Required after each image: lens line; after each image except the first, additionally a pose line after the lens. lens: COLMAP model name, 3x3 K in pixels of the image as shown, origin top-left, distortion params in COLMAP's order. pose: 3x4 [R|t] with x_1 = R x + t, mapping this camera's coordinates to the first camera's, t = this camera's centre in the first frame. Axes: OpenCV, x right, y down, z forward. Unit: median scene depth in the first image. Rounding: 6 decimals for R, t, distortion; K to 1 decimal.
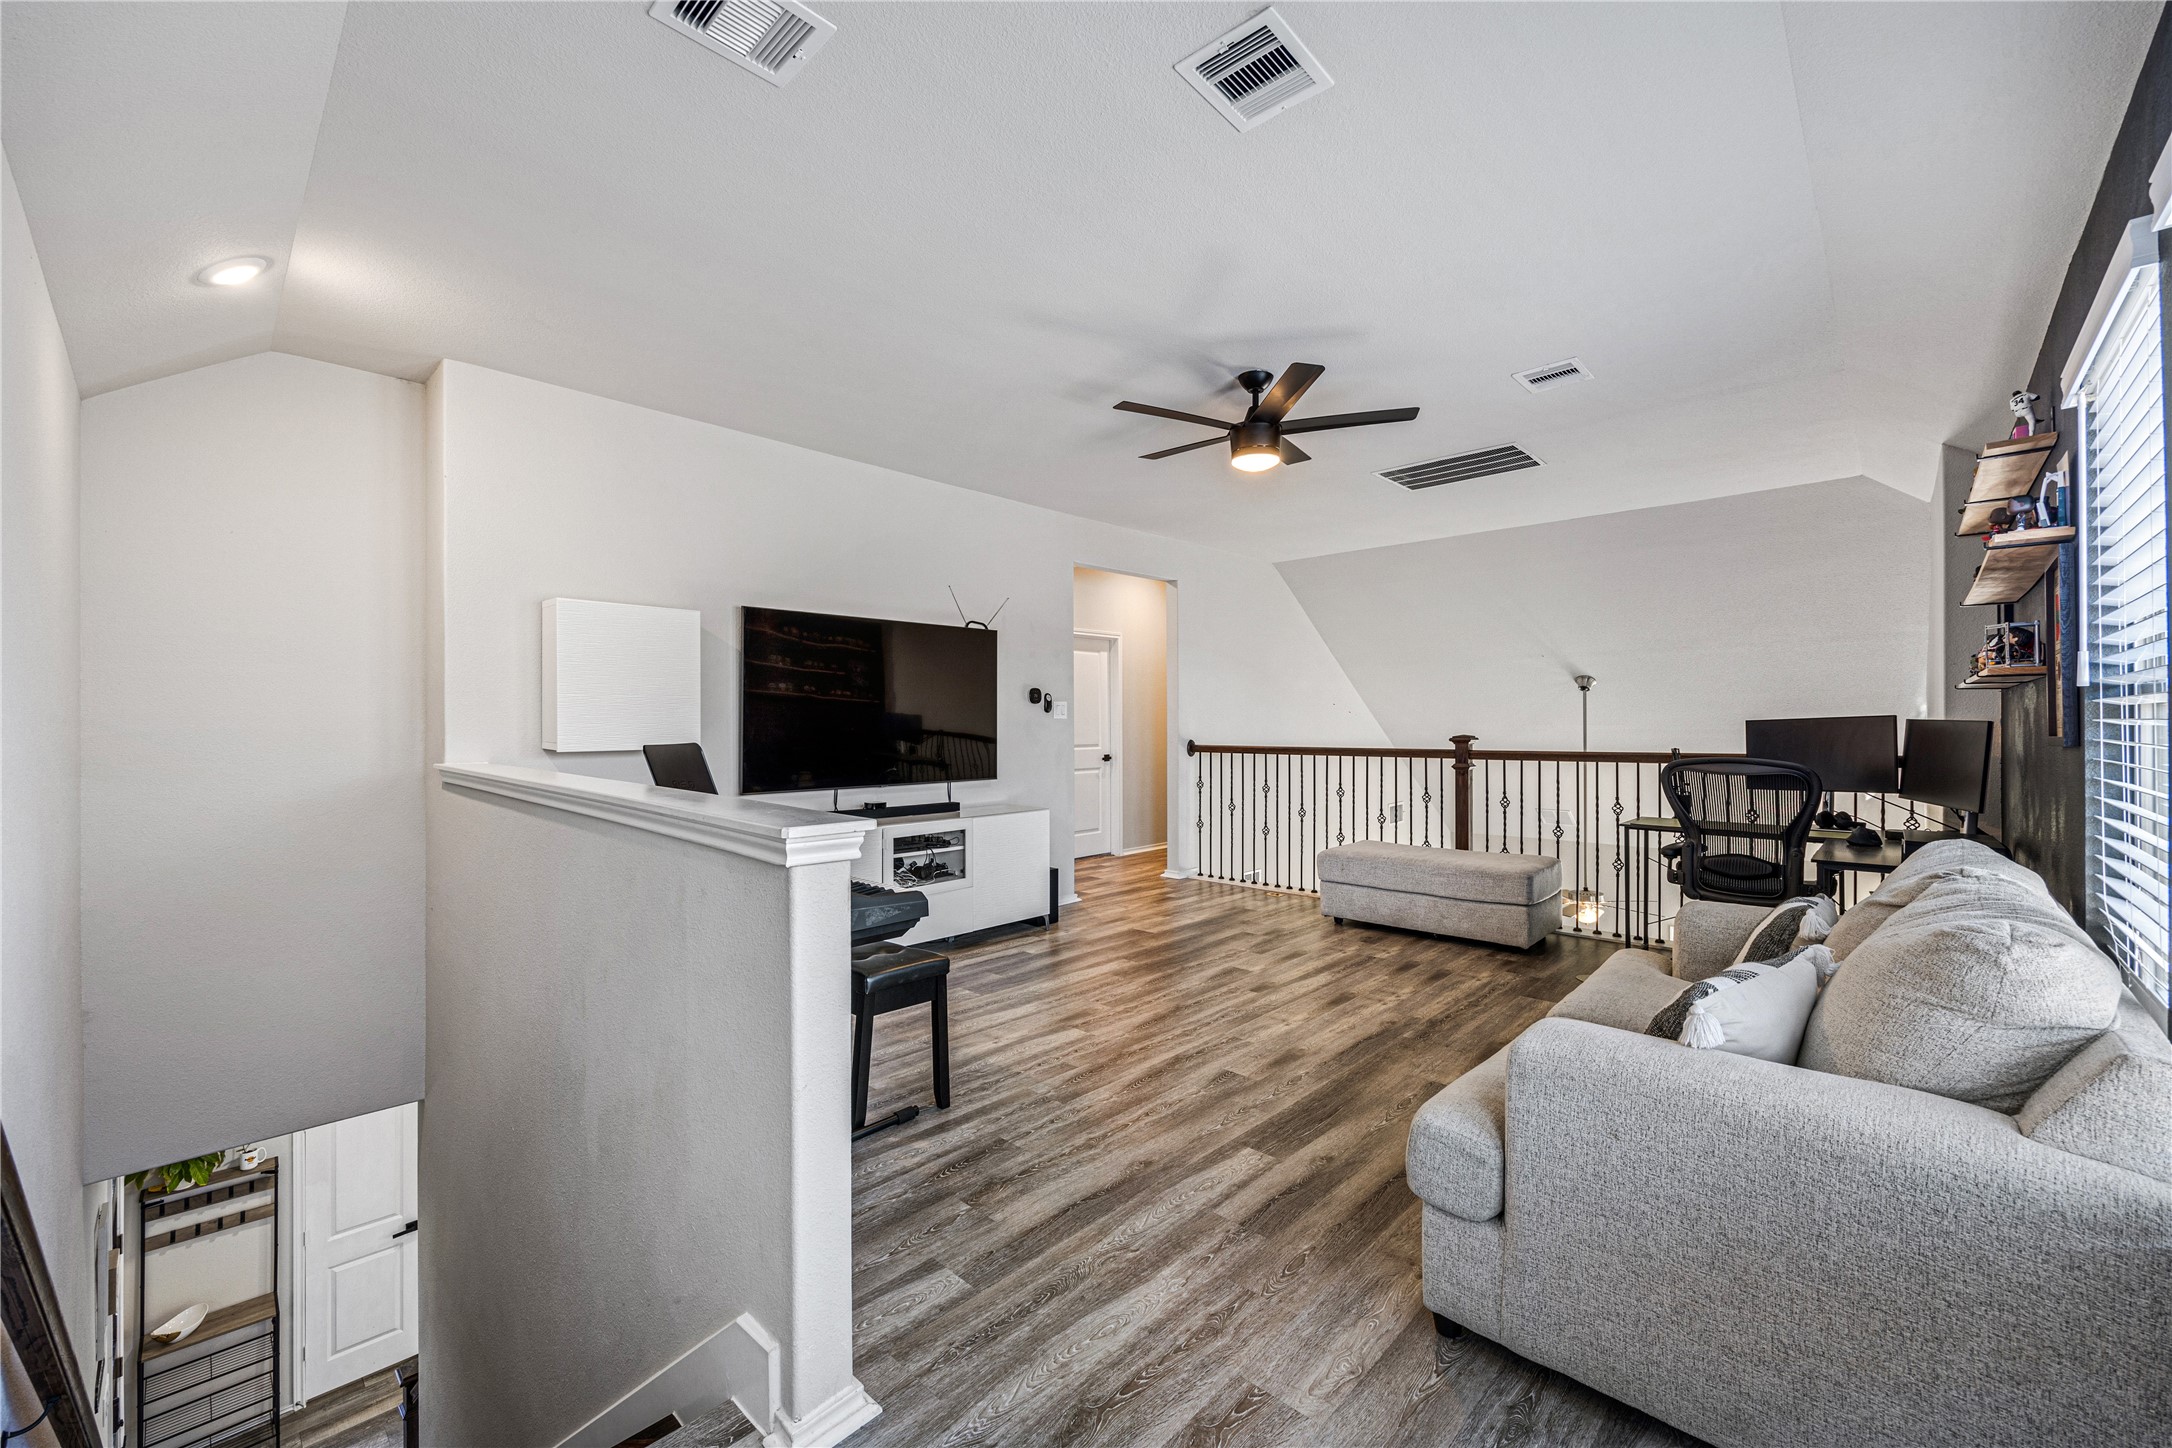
lens RADIAL K [[865.0, 0, 1080.2], [0, 865.0, 715.1], [0, 0, 1]] dist [-0.007448, -0.000229]
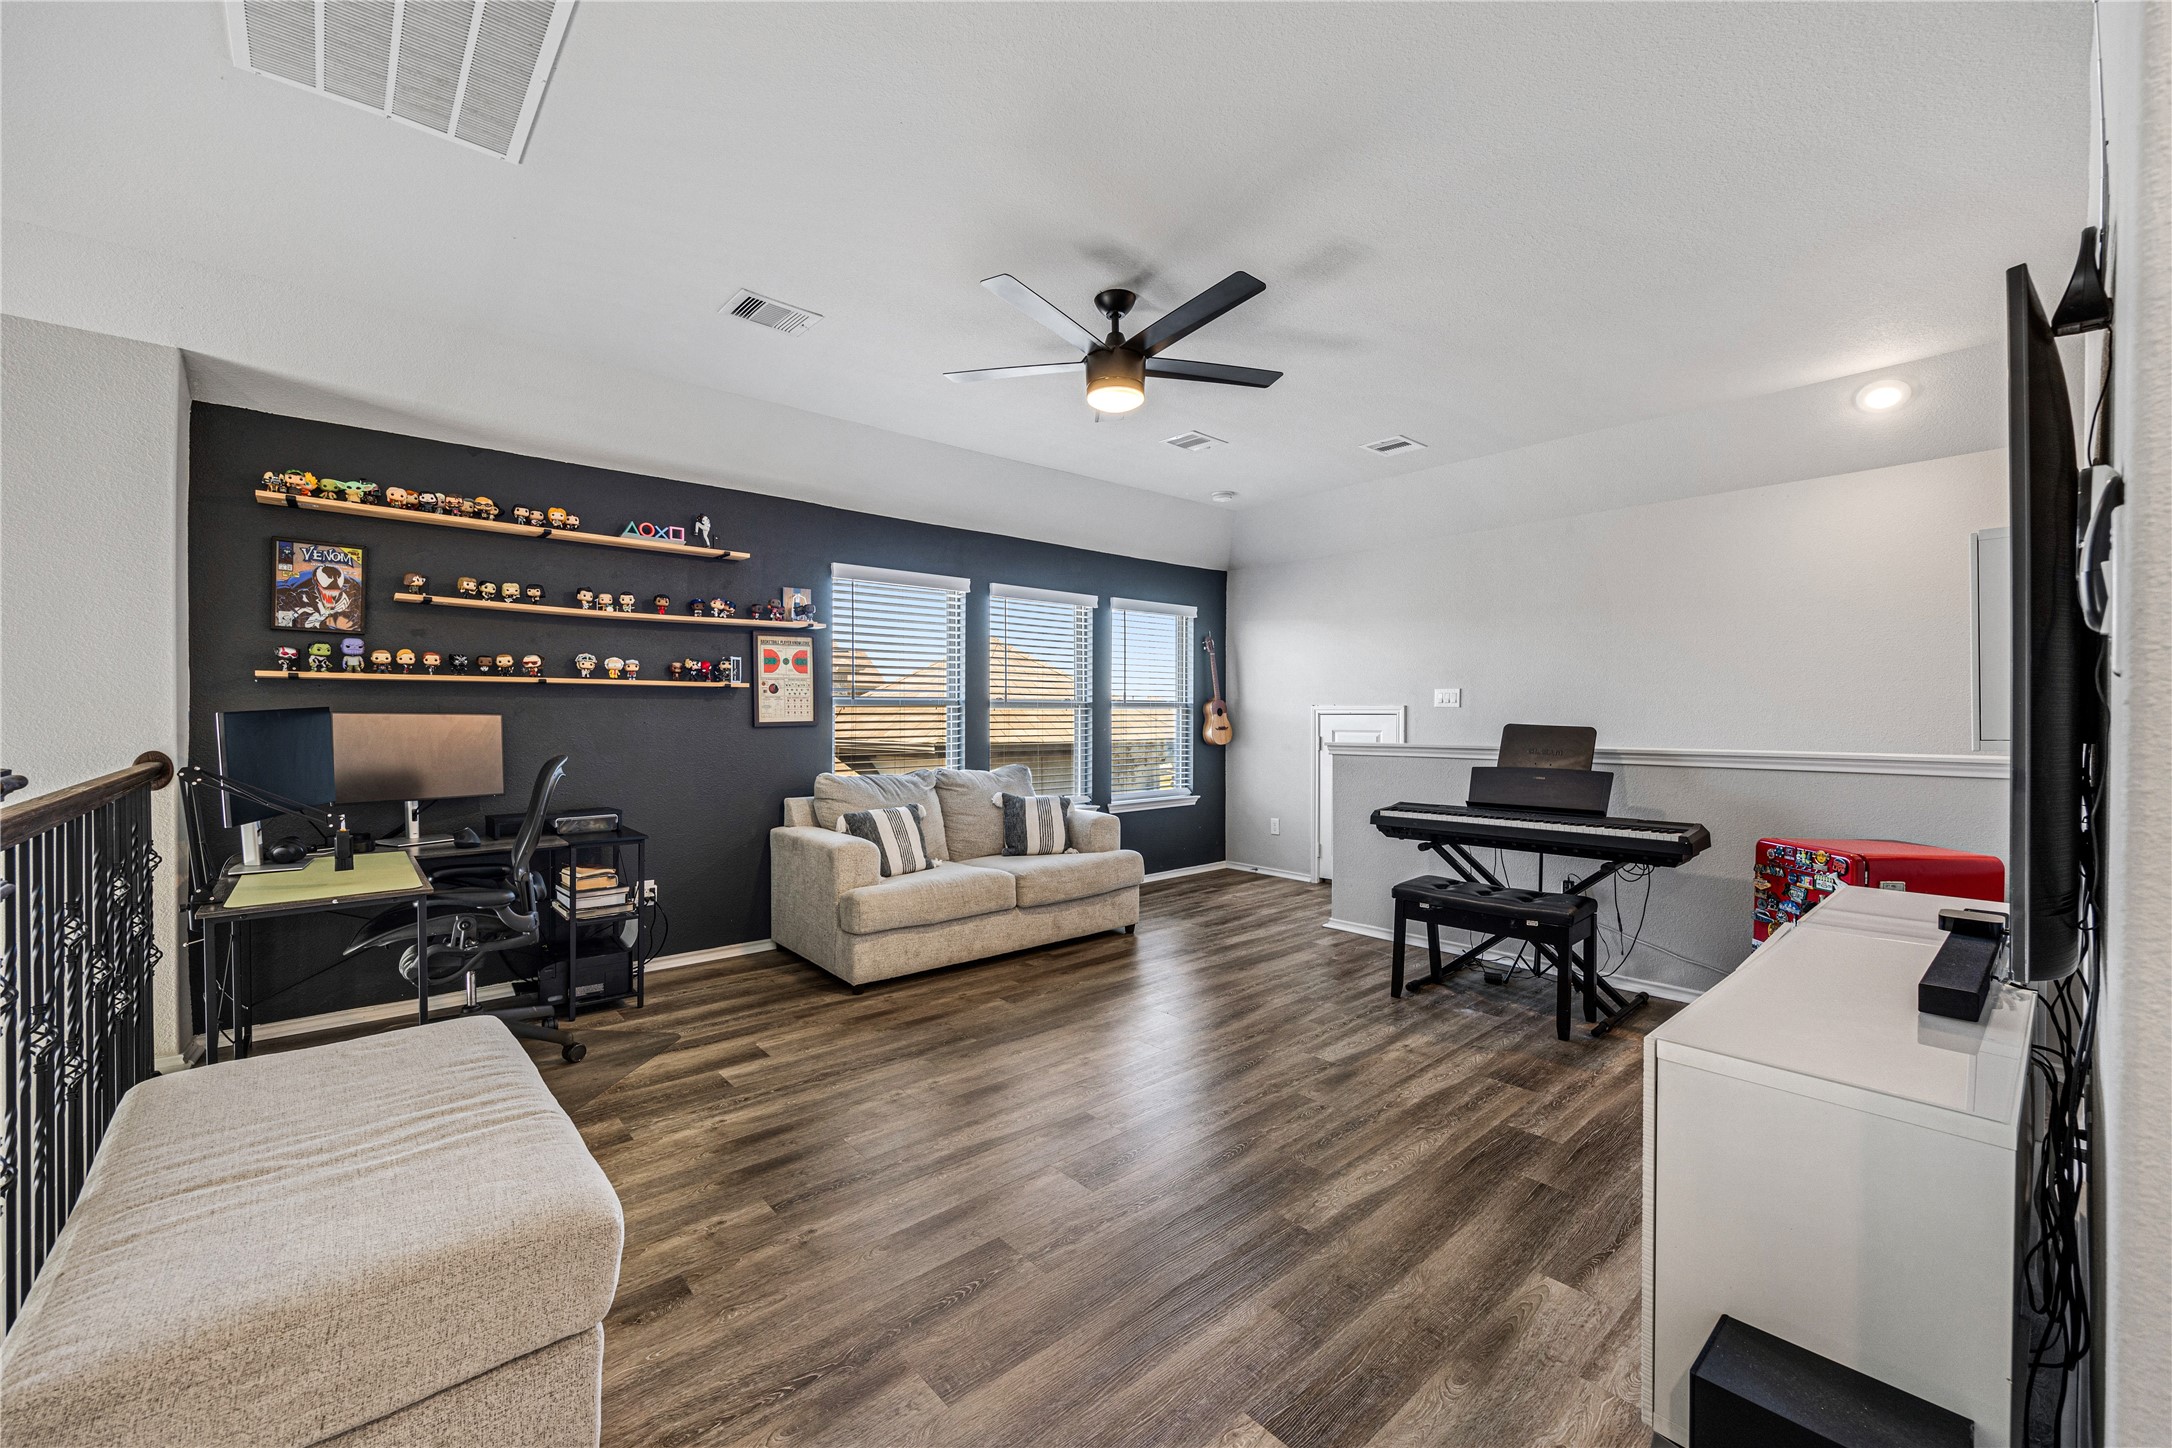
lens RADIAL K [[865.0, 0, 1080.2], [0, 865.0, 715.1], [0, 0, 1]] dist [-0.007448, -0.000229]
pose [[-0.996104, 0.001773, 0.088171, 0.163249], [0.000850, 0.999944, -0.010510, 0.019463], [-0.088185, -0.010394, -0.996050, 1.828010]]
